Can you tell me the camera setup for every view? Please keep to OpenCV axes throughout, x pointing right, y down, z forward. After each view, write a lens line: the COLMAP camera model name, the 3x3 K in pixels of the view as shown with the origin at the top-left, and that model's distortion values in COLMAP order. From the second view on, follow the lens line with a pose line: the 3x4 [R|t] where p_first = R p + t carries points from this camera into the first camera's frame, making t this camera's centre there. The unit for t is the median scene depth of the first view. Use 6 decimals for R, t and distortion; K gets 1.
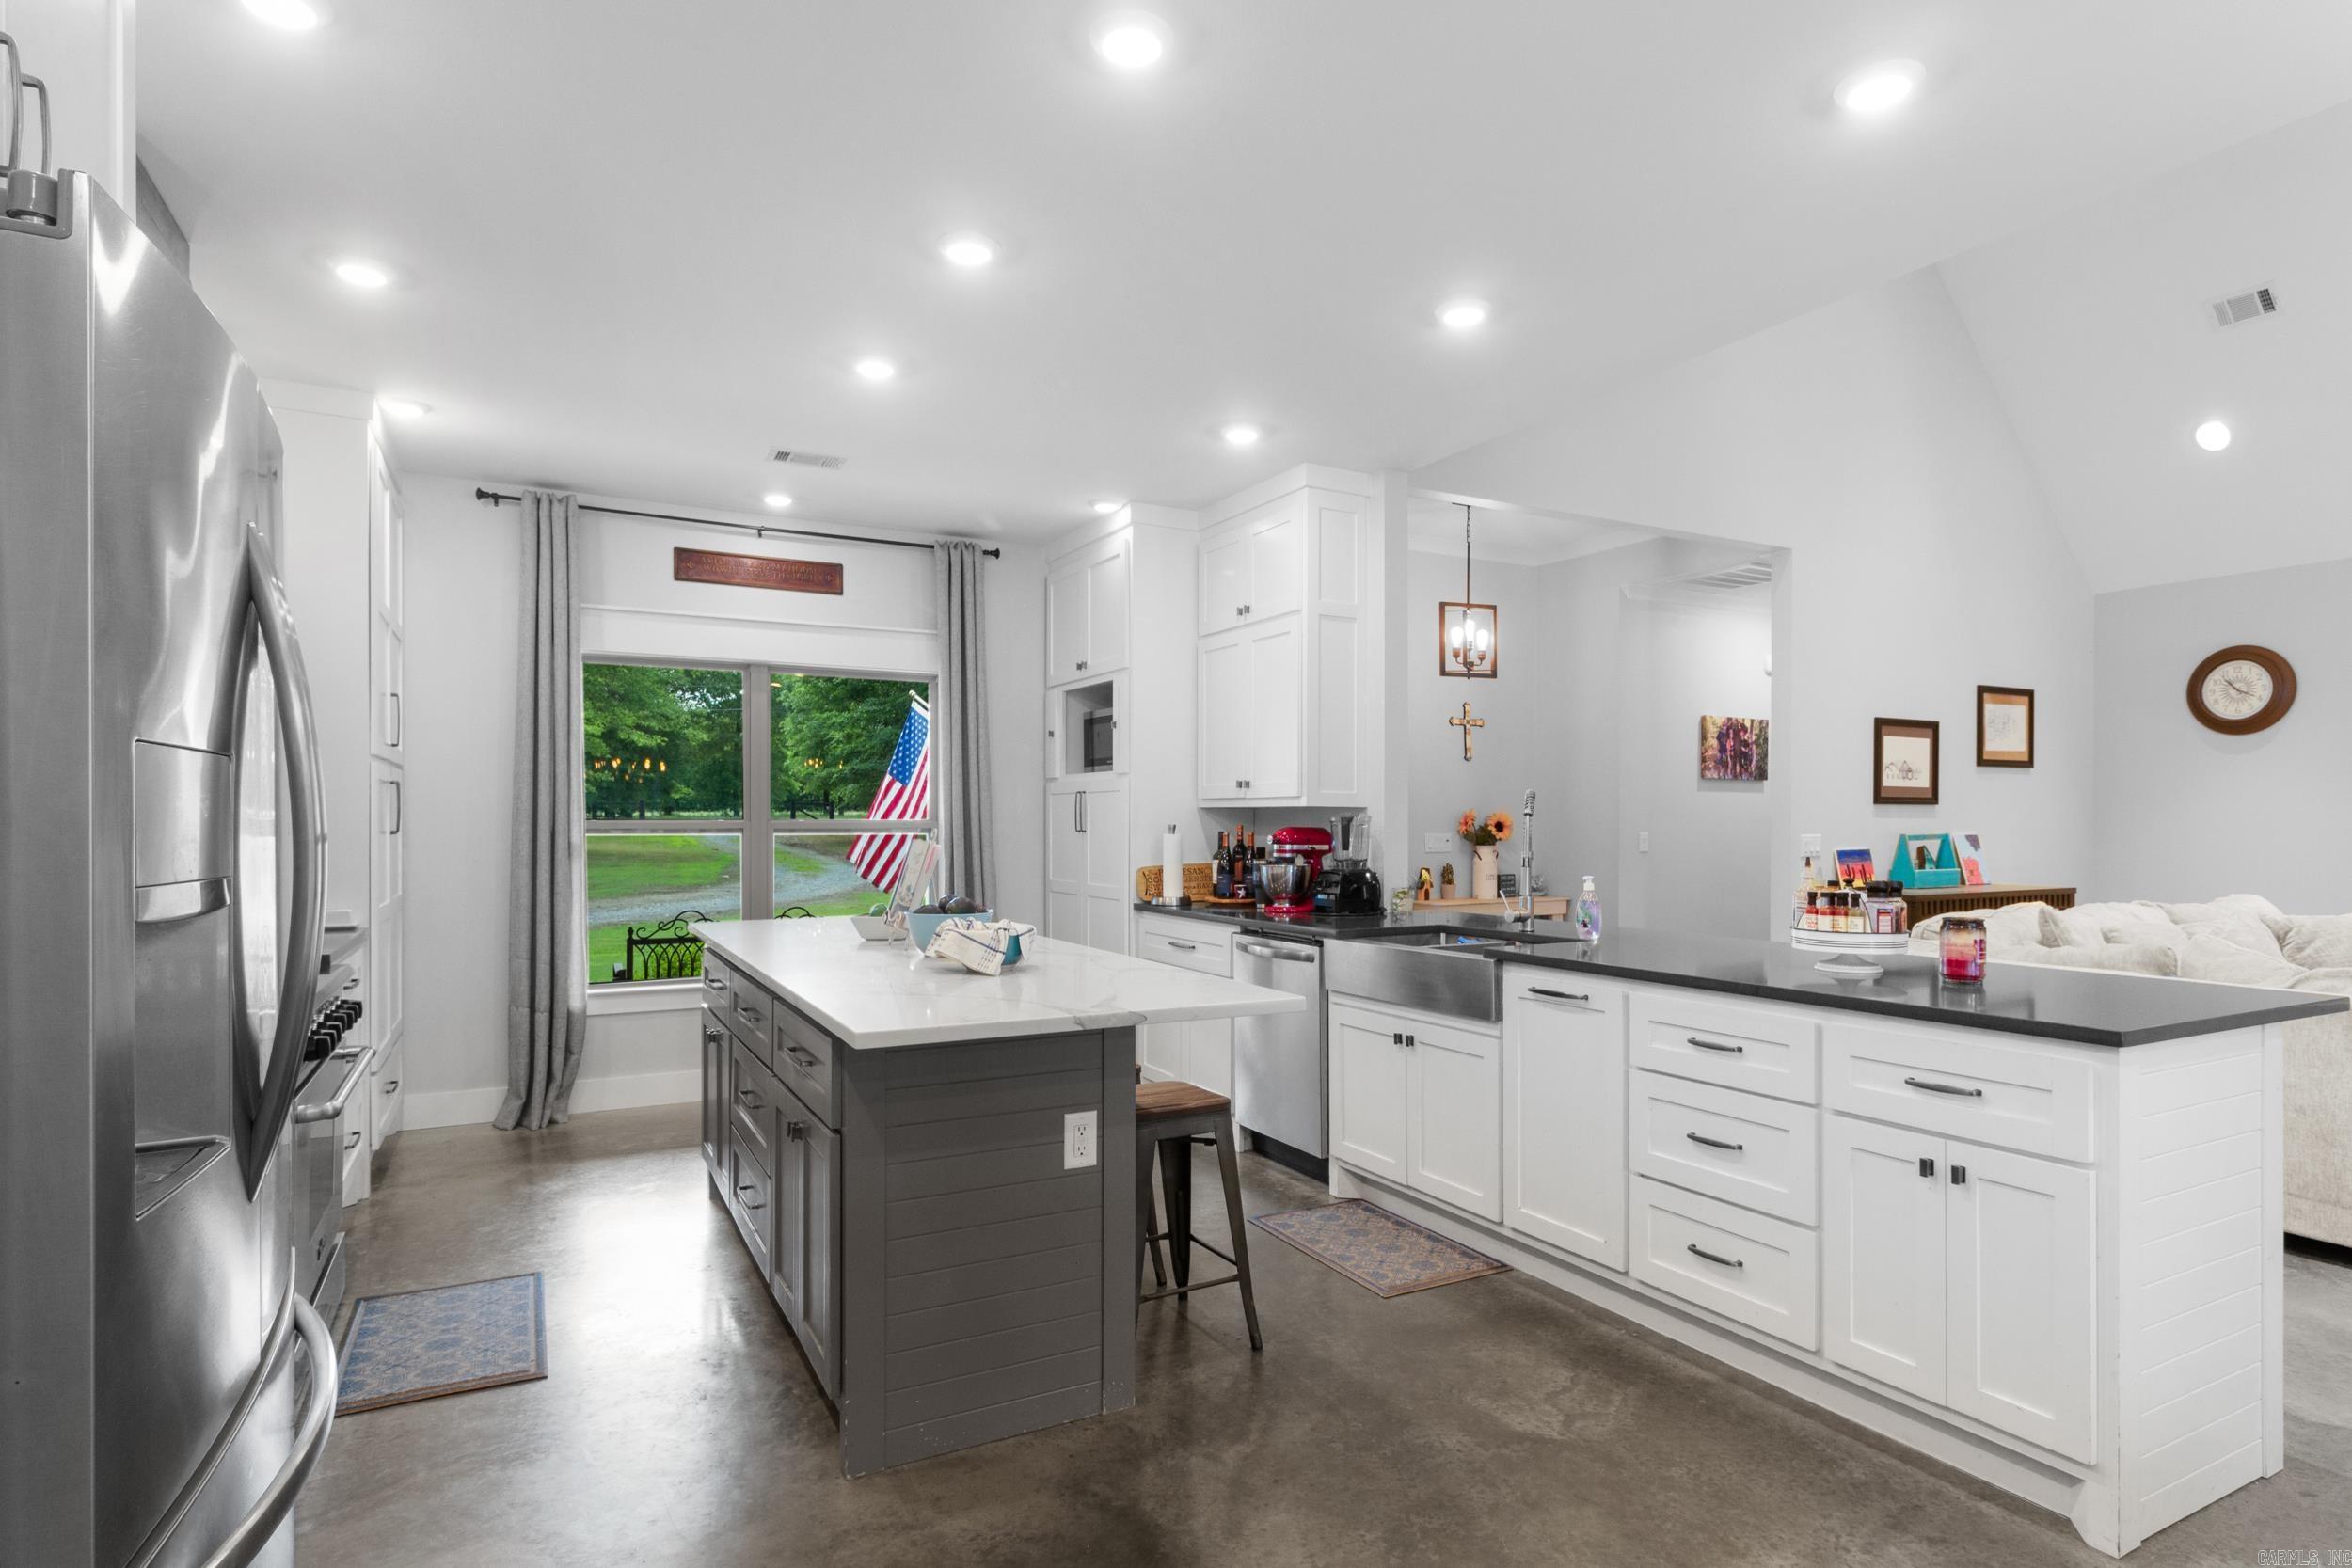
lens RADIAL K [[1232.6, 0, 1183.3], [0, 1232.6, 820.6], [0, 0, 1]] dist [0.003638, 0.000100]
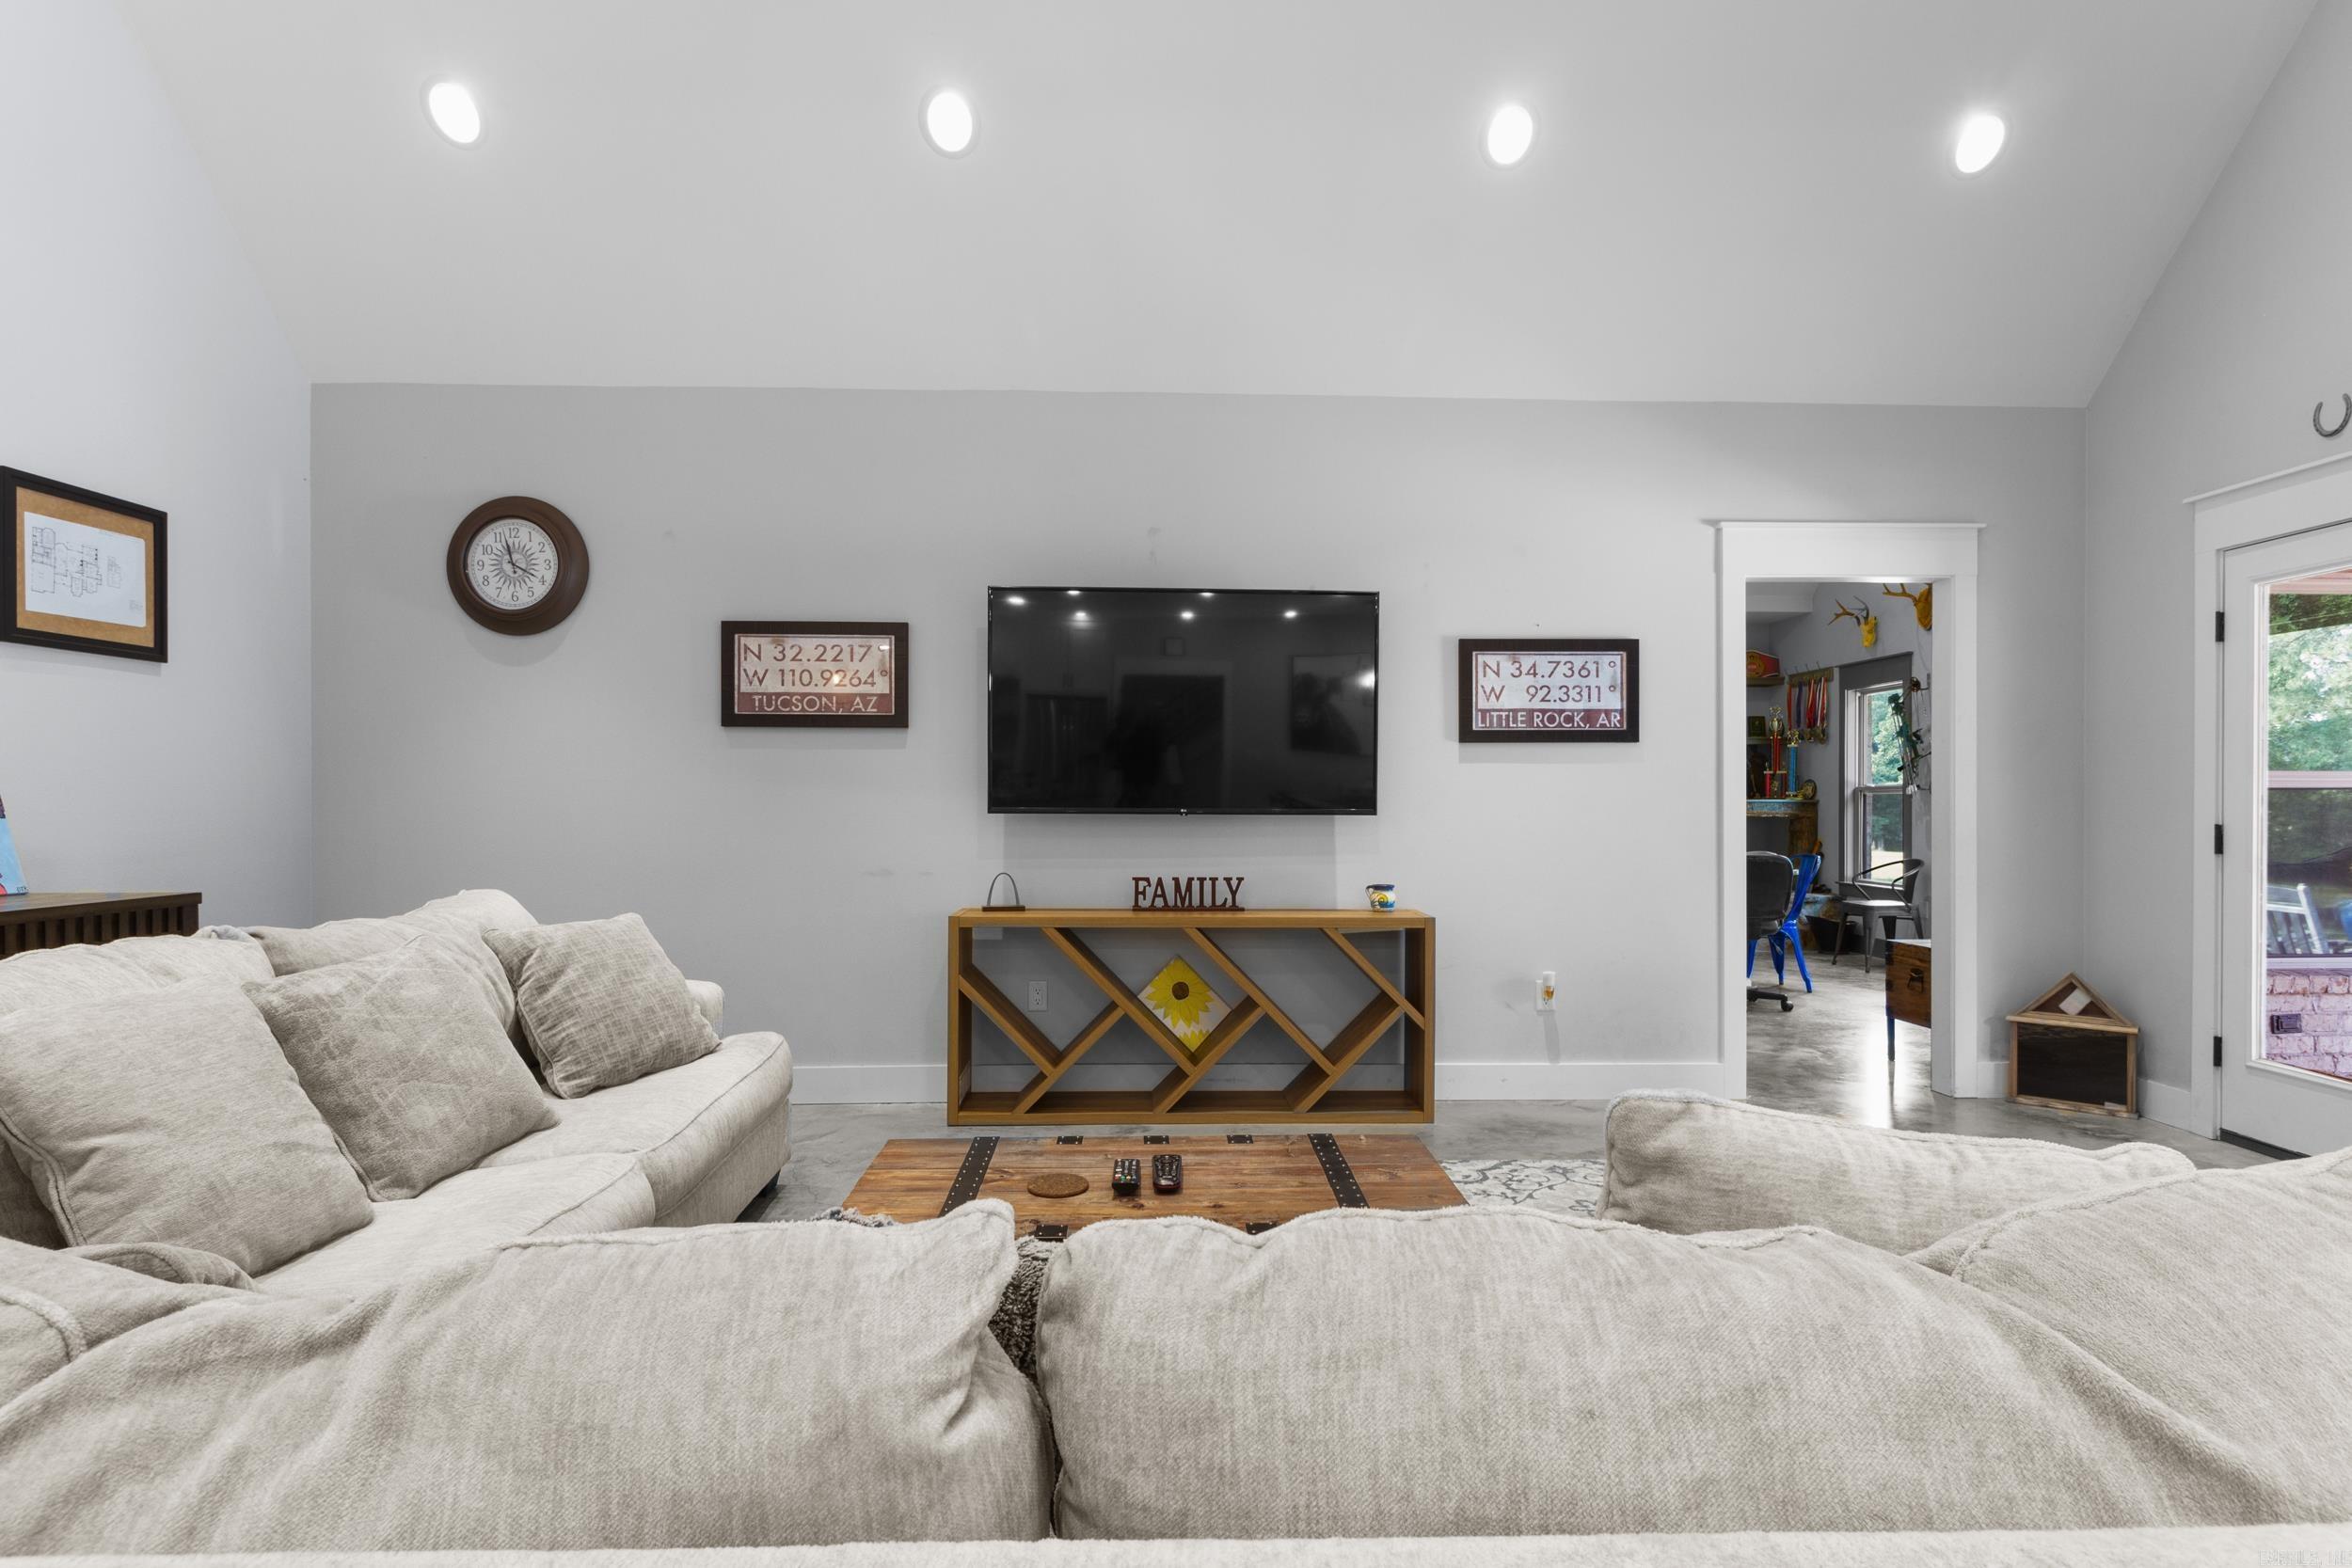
lens RADIAL K [[1286.2, 0, 1198.1], [0, 1286.2, 796.1], [0, 0, 1]] dist [0.004435, 0.000774]
pose [[0.447778, -0.001777, 0.894143, 0.437407], [0.000586, 0.999998, 0.001694, 0.014595], [-0.894144, -0.000234, 0.447779, 0.404437]]
